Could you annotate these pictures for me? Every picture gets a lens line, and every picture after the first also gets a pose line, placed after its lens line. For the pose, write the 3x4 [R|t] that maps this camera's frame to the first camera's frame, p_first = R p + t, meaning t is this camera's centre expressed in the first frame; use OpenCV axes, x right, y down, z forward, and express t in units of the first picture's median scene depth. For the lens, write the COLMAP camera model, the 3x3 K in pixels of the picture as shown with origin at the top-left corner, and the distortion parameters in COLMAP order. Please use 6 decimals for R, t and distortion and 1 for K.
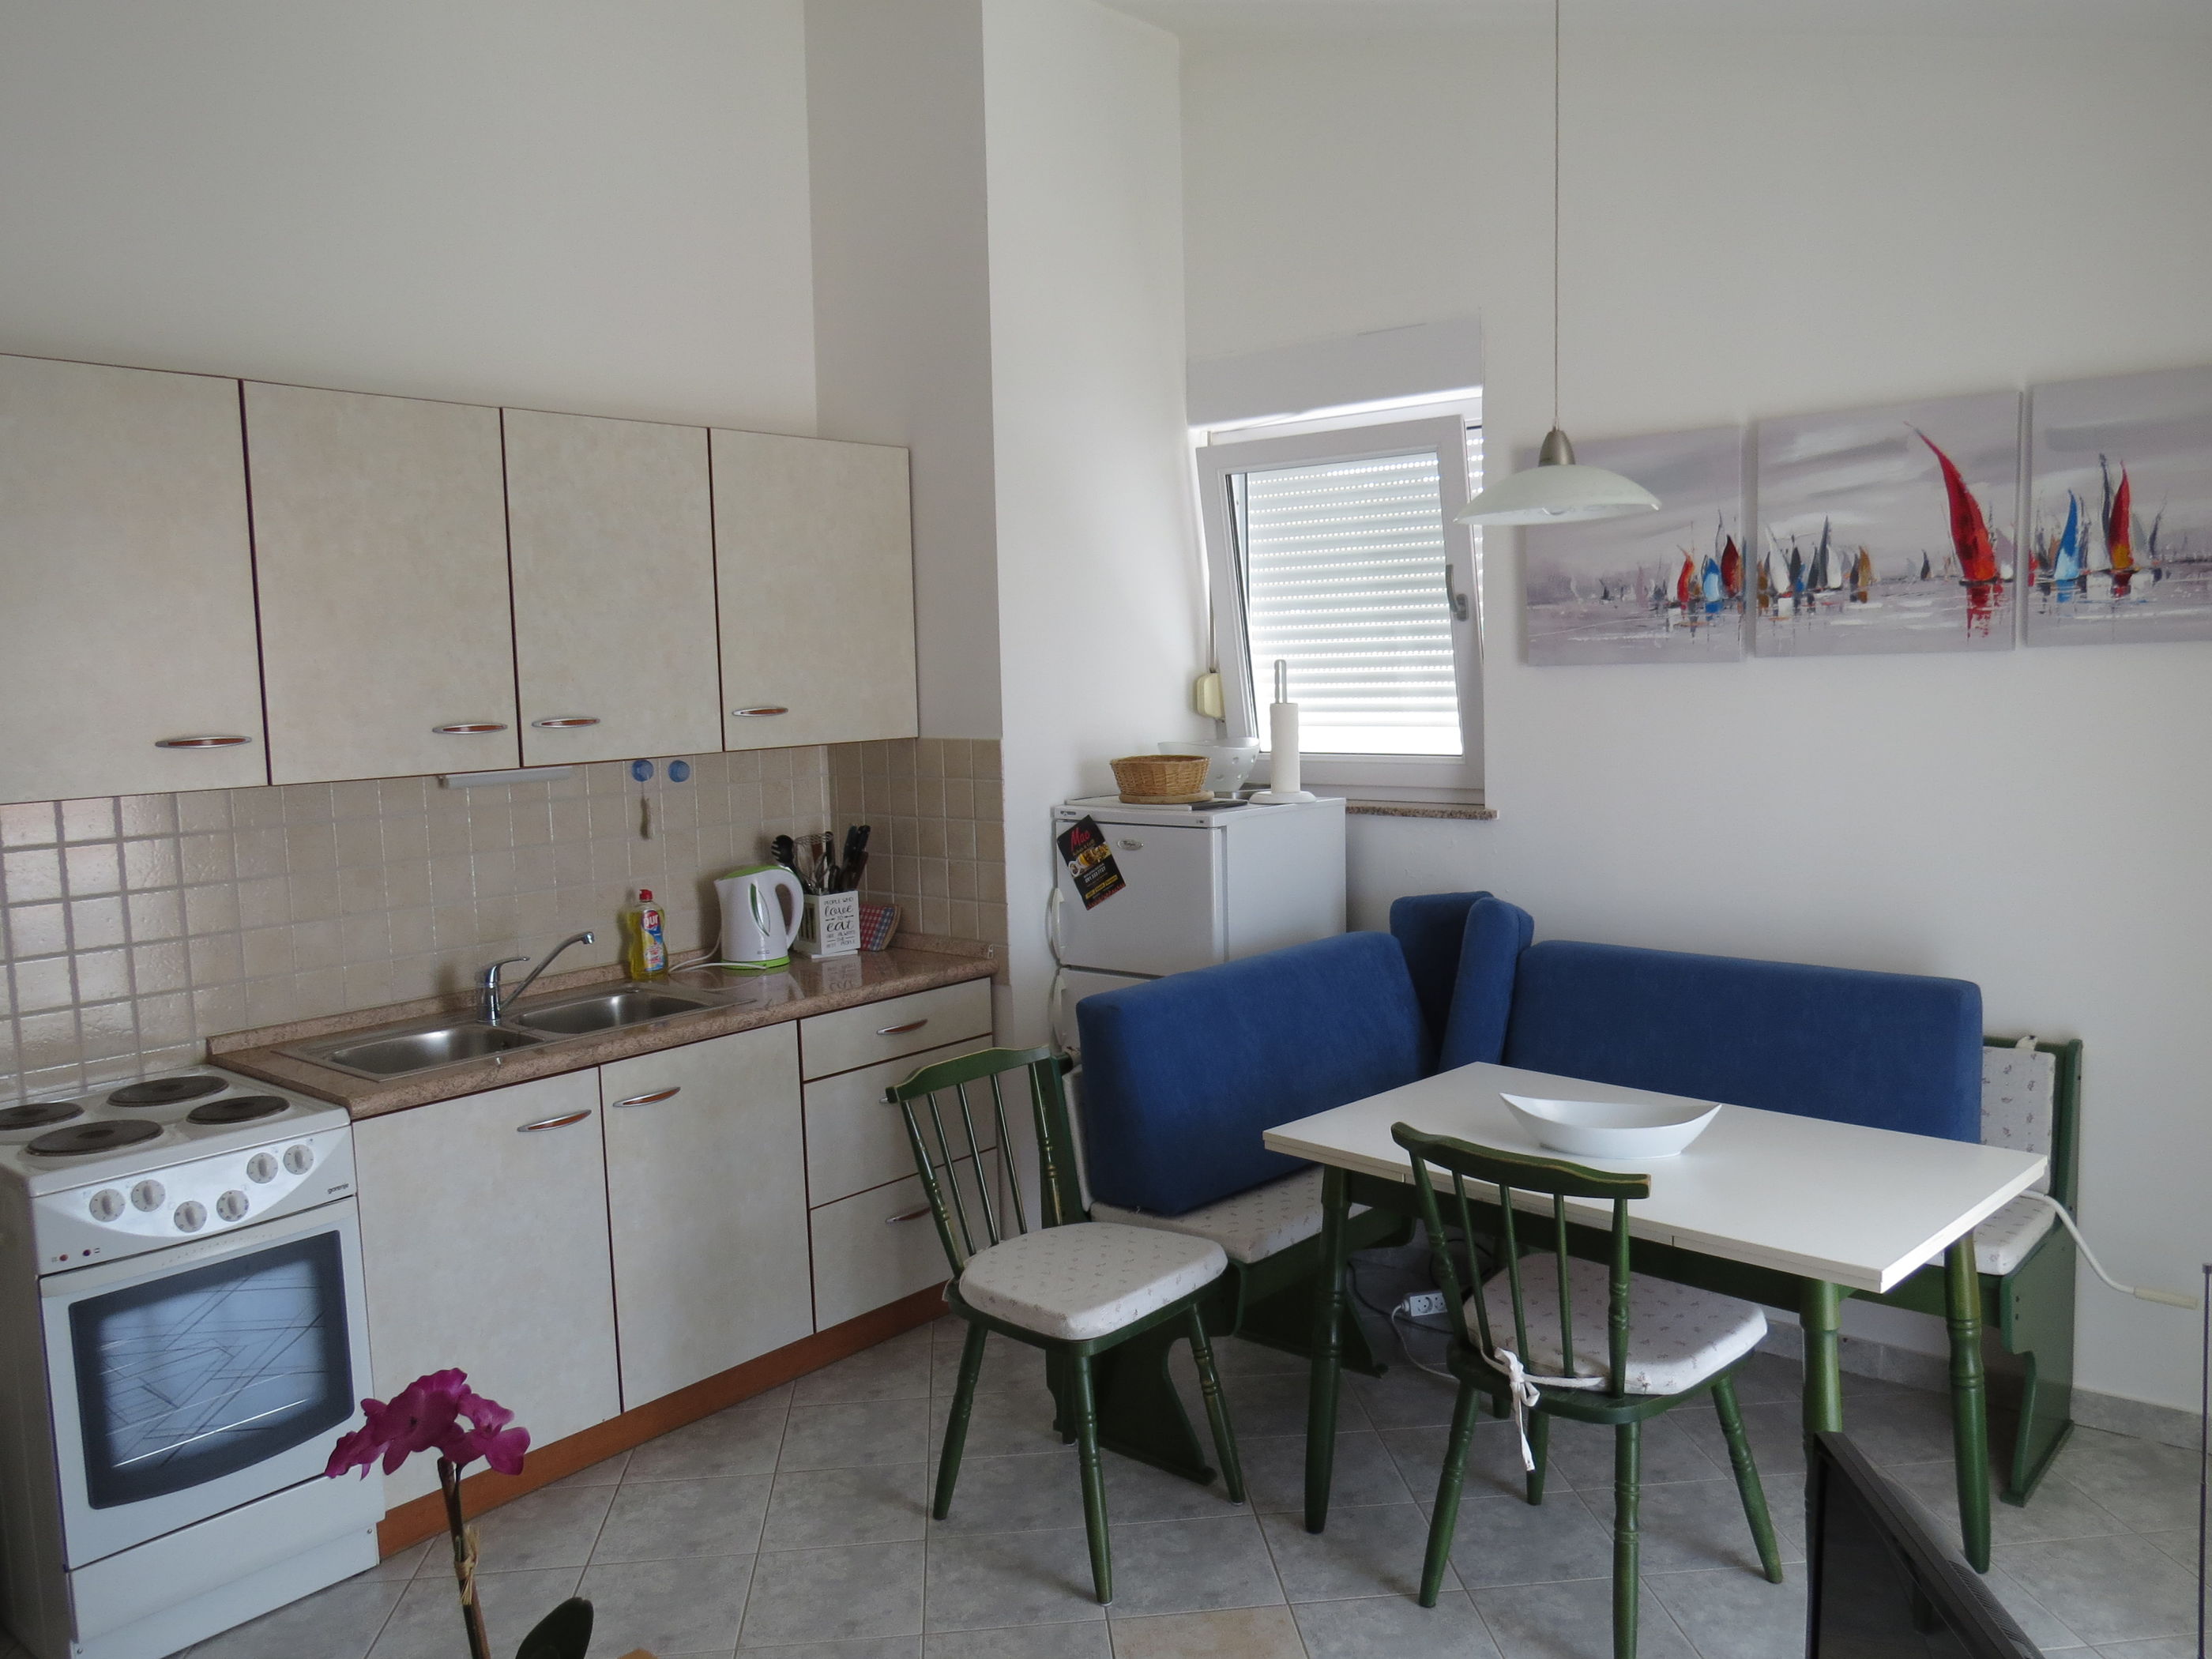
lens RADIAL K [[1683.4, 0, 1106.0], [0, 1683.4, 829.5], [0, 0, 1]] dist [-0.011888, -0.004517]
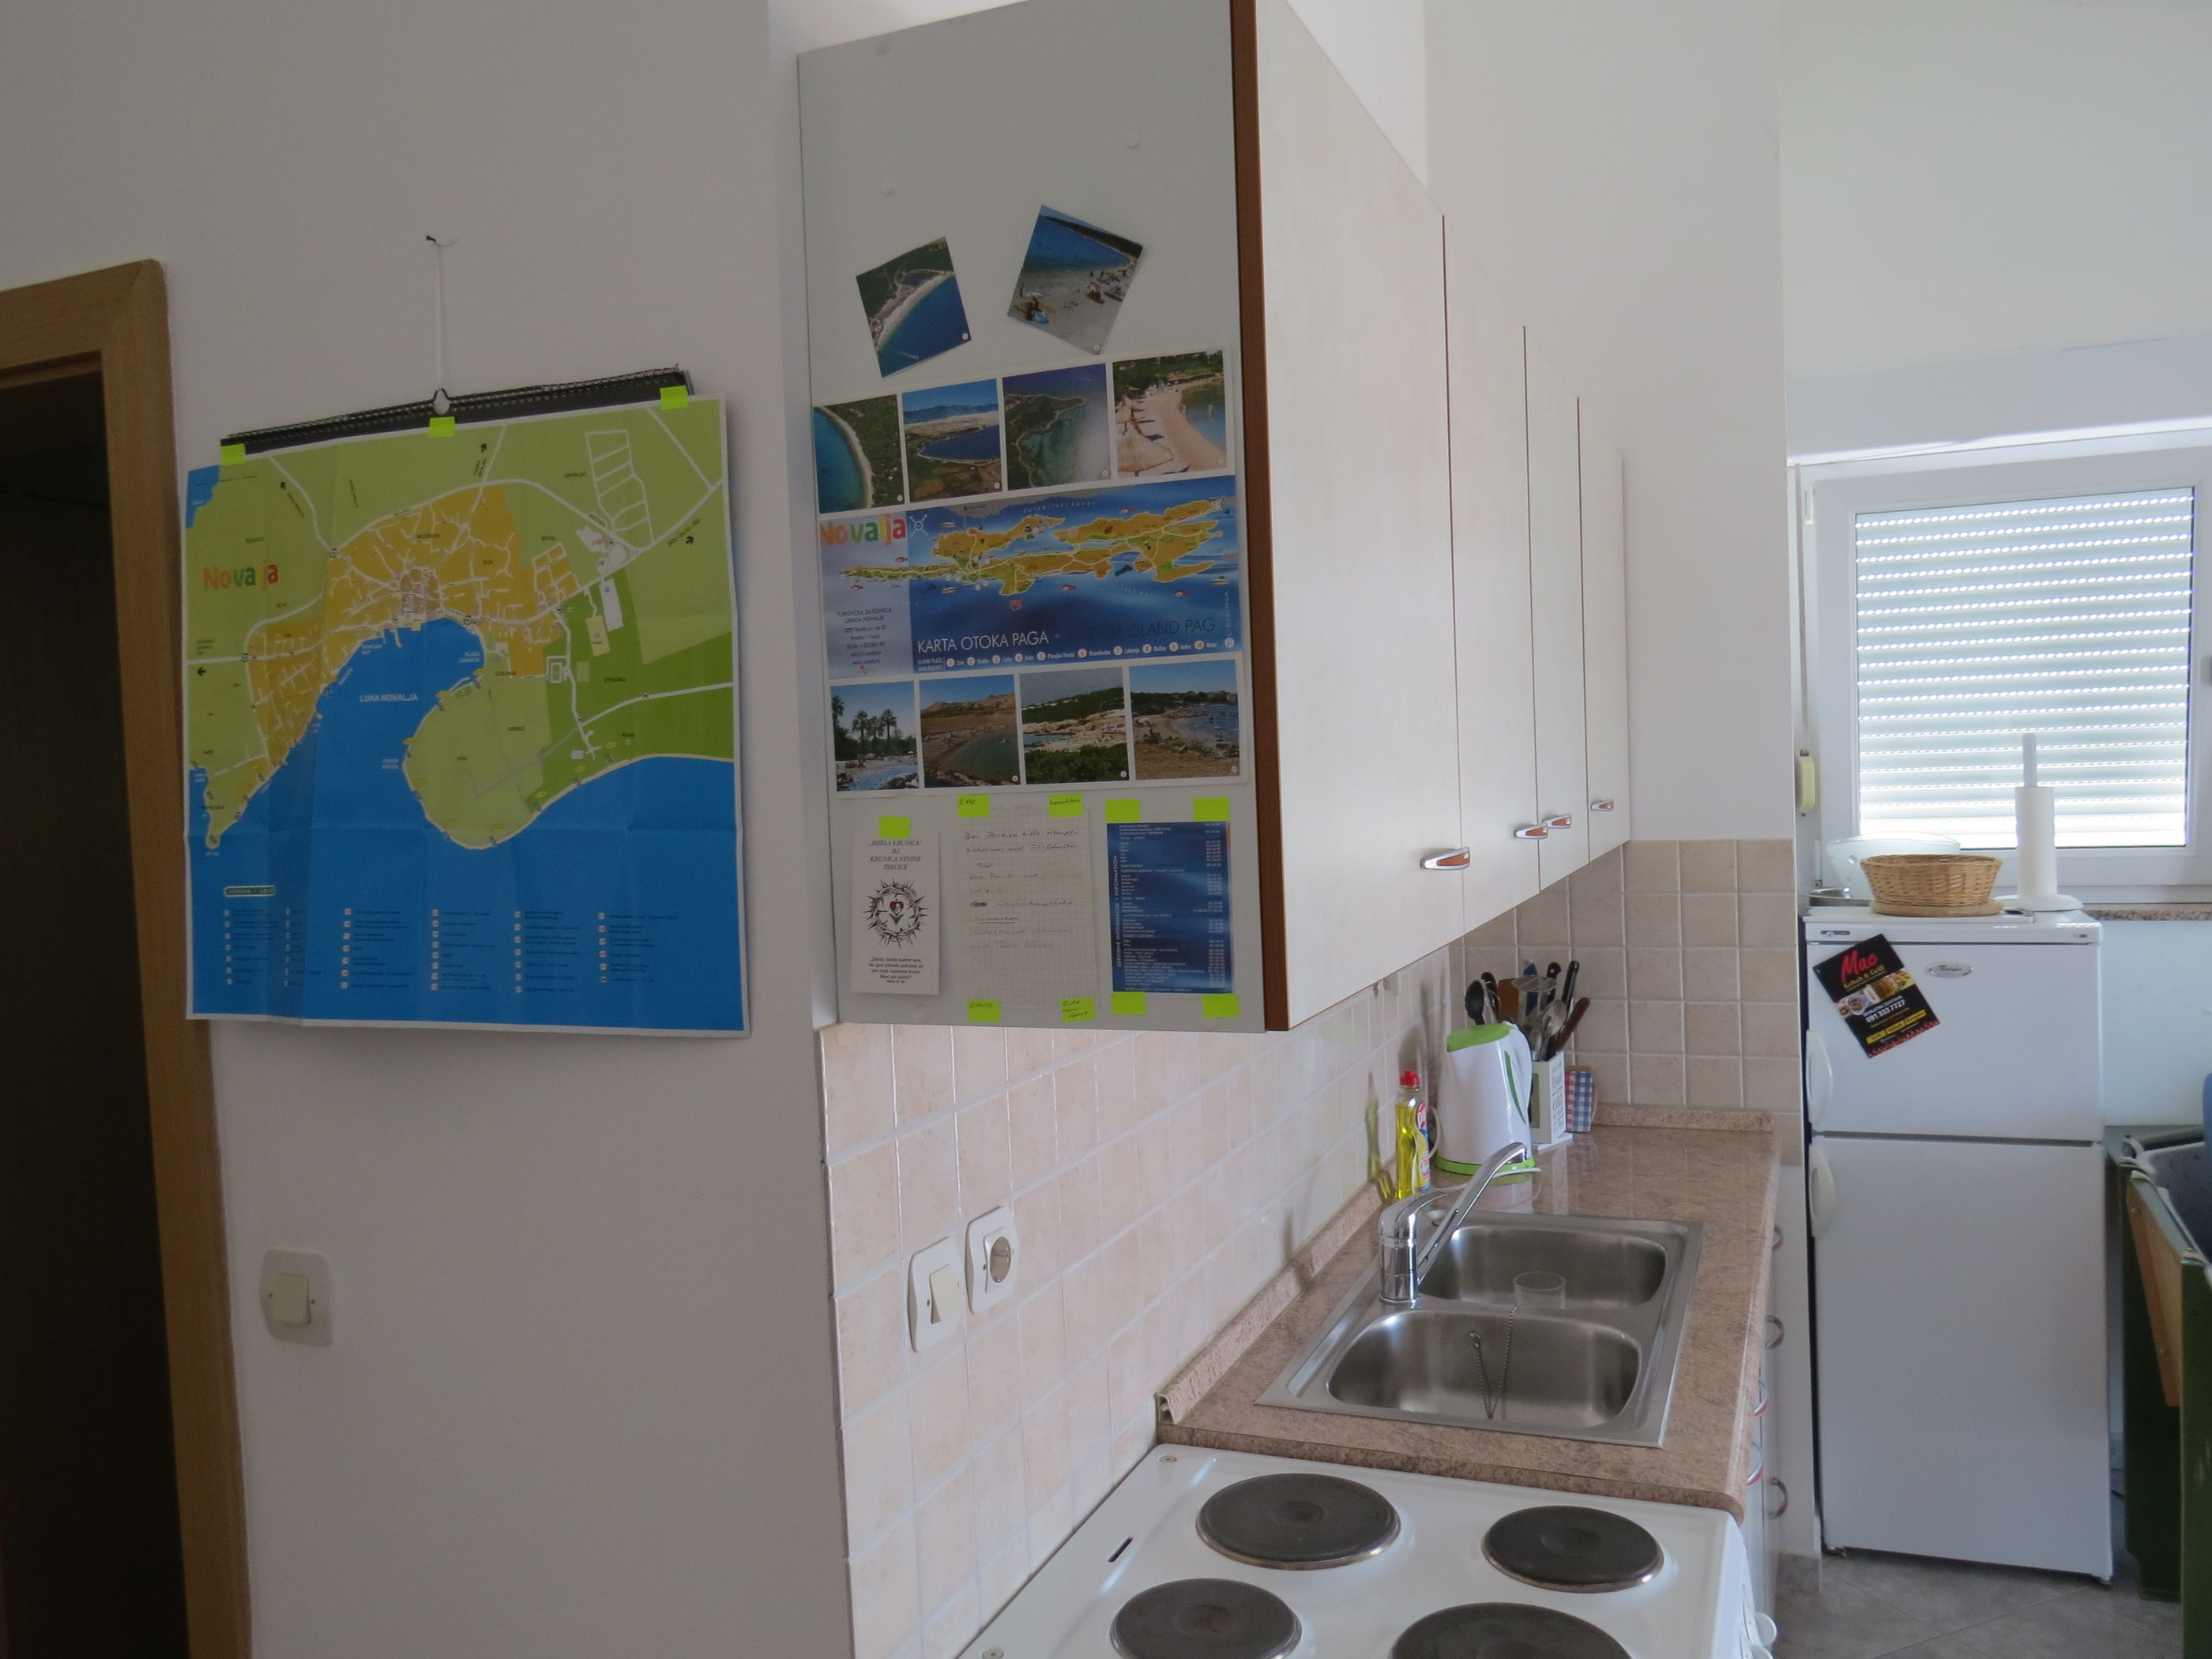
lens RADIAL K [[1684.6, 0, 1136.6], [0, 1684.6, 836.0], [0, 0, 1]] dist [-0.026827, 0.001443]
pose [[0.955878, -0.023276, 0.292841, -0.630966], [0.043467, 0.997090, -0.062630, -0.022660], [-0.290531, 0.072595, 0.954108, 0.412245]]
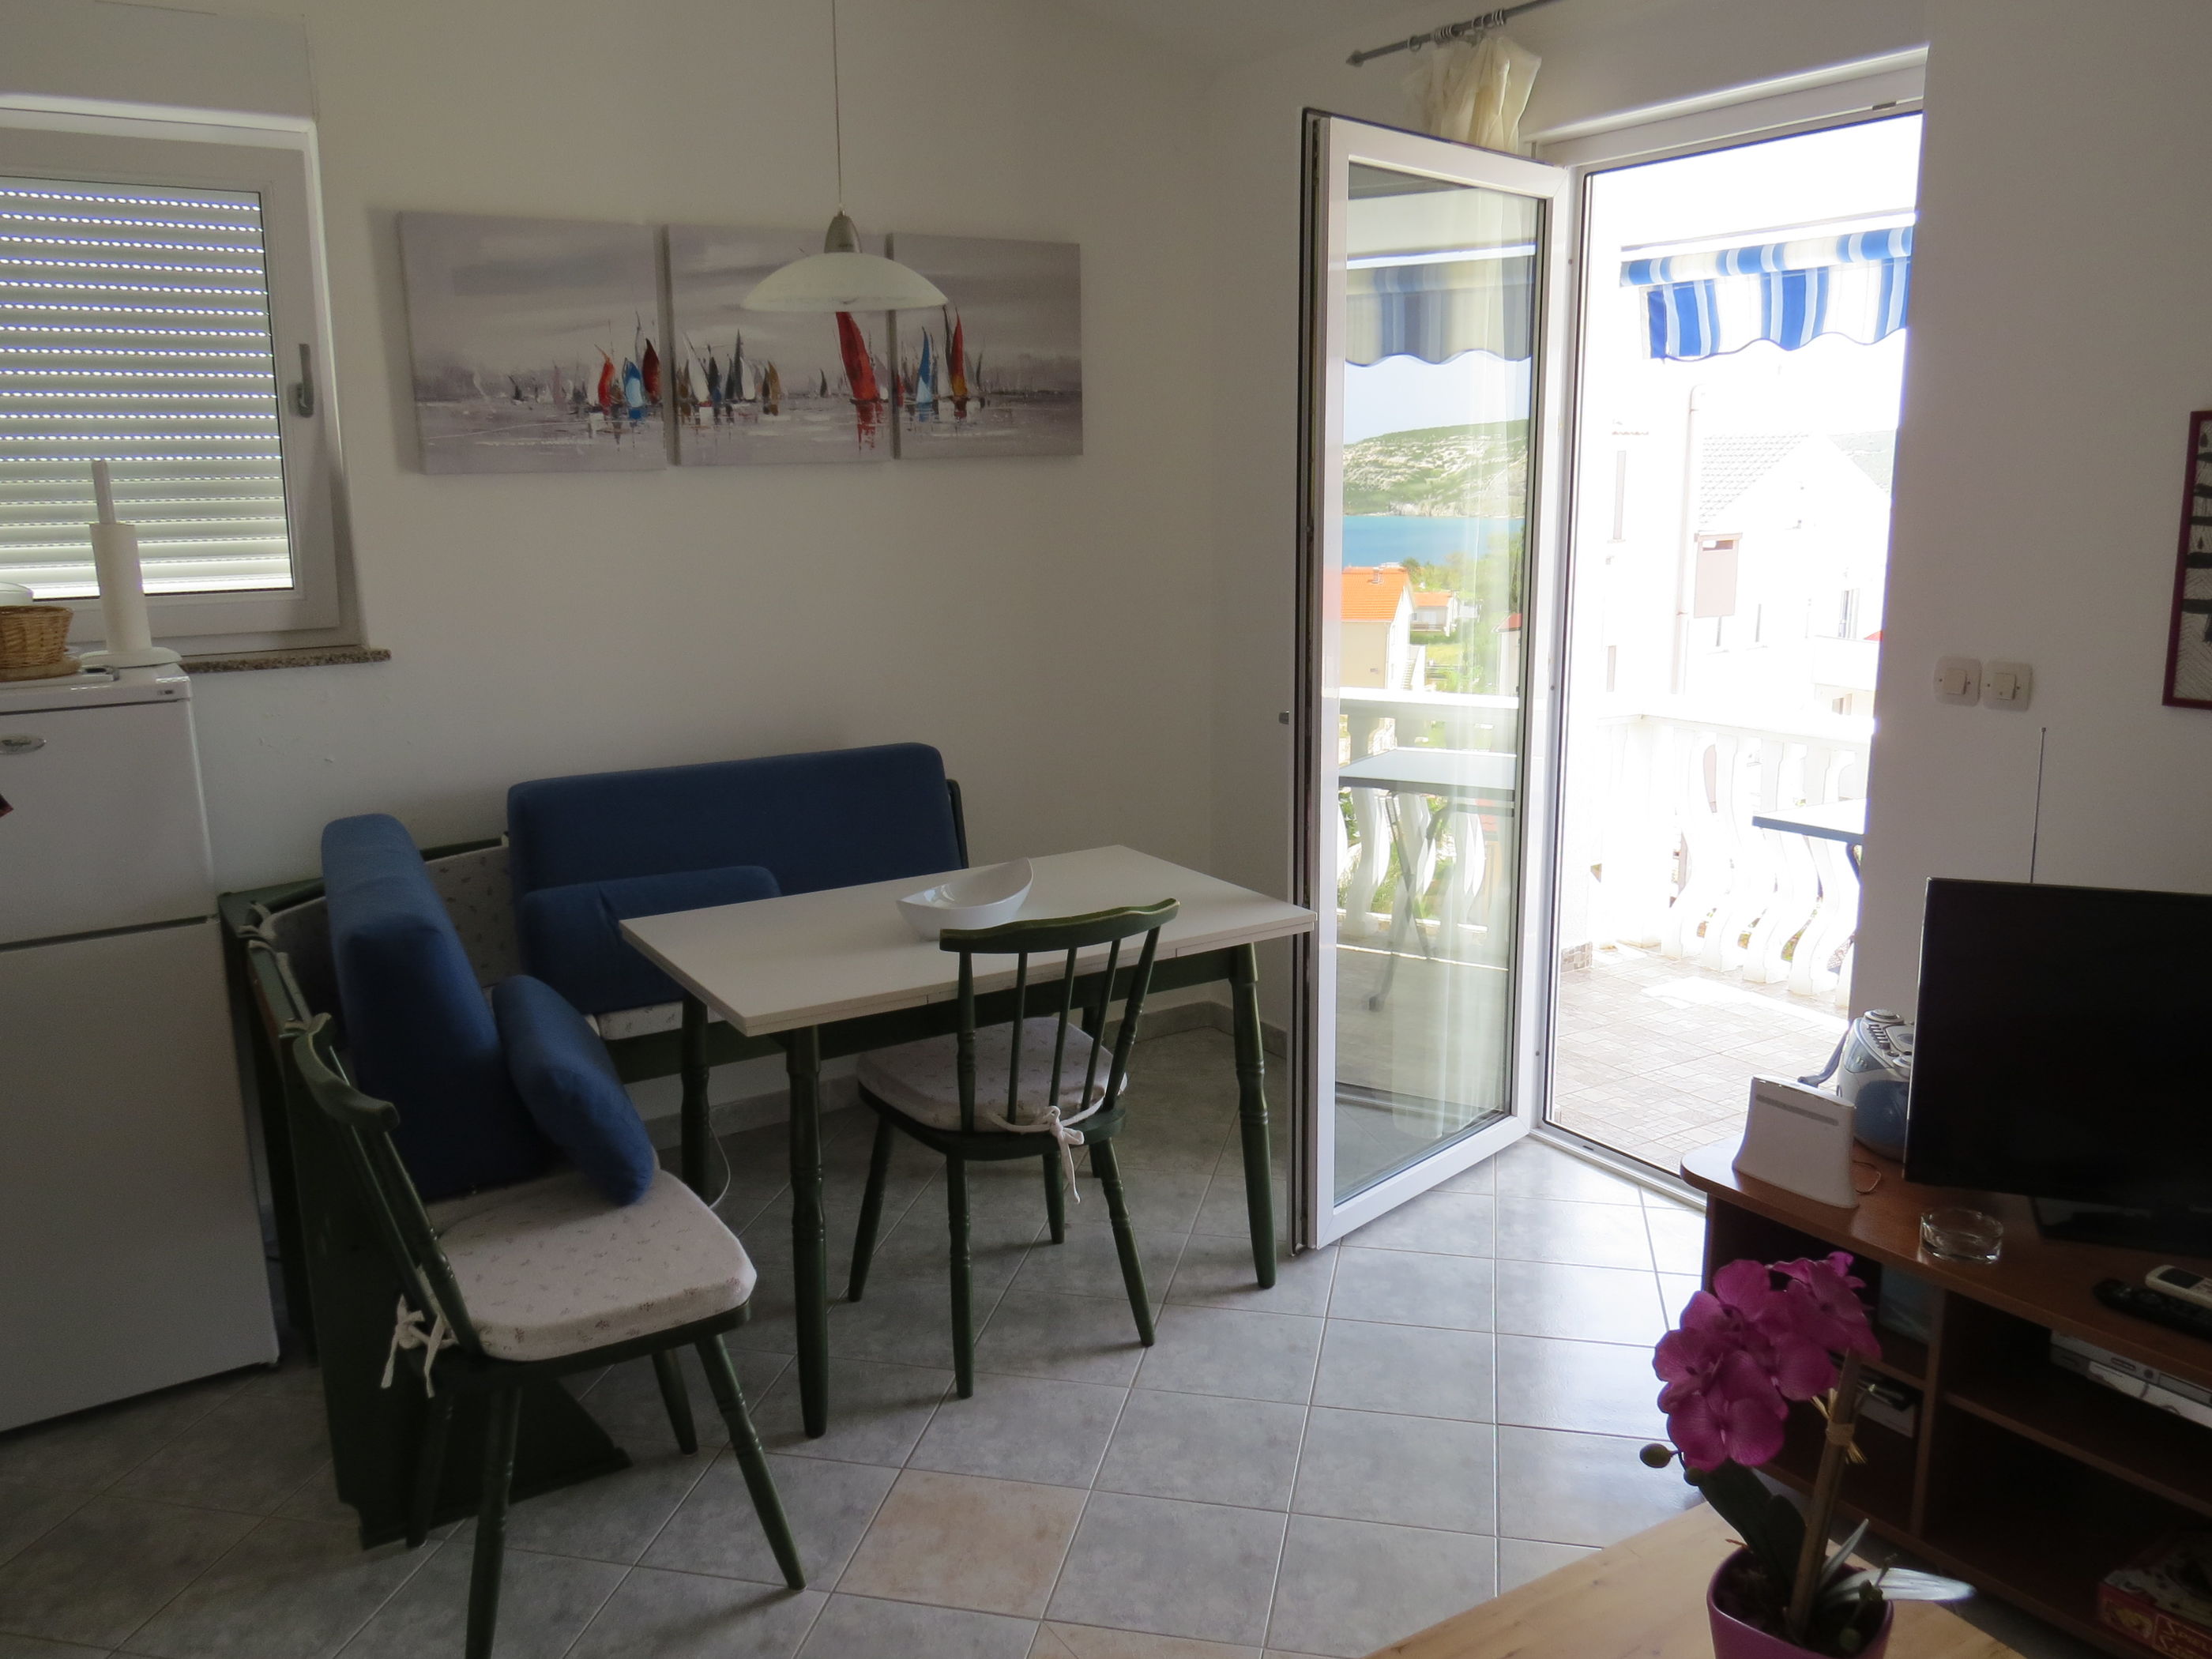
lens RADIAL K [[1712.8, 0, 1106.0], [0, 1712.8, 829.5], [0, 0, 1]] dist [-0.007835, 0.002198]
pose [[0.304828, -0.175574, 0.936084, -0.532869], [0.101451, 0.983255, 0.151385, -0.017461], [-0.946989, 0.048821, 0.317536, 0.440523]]
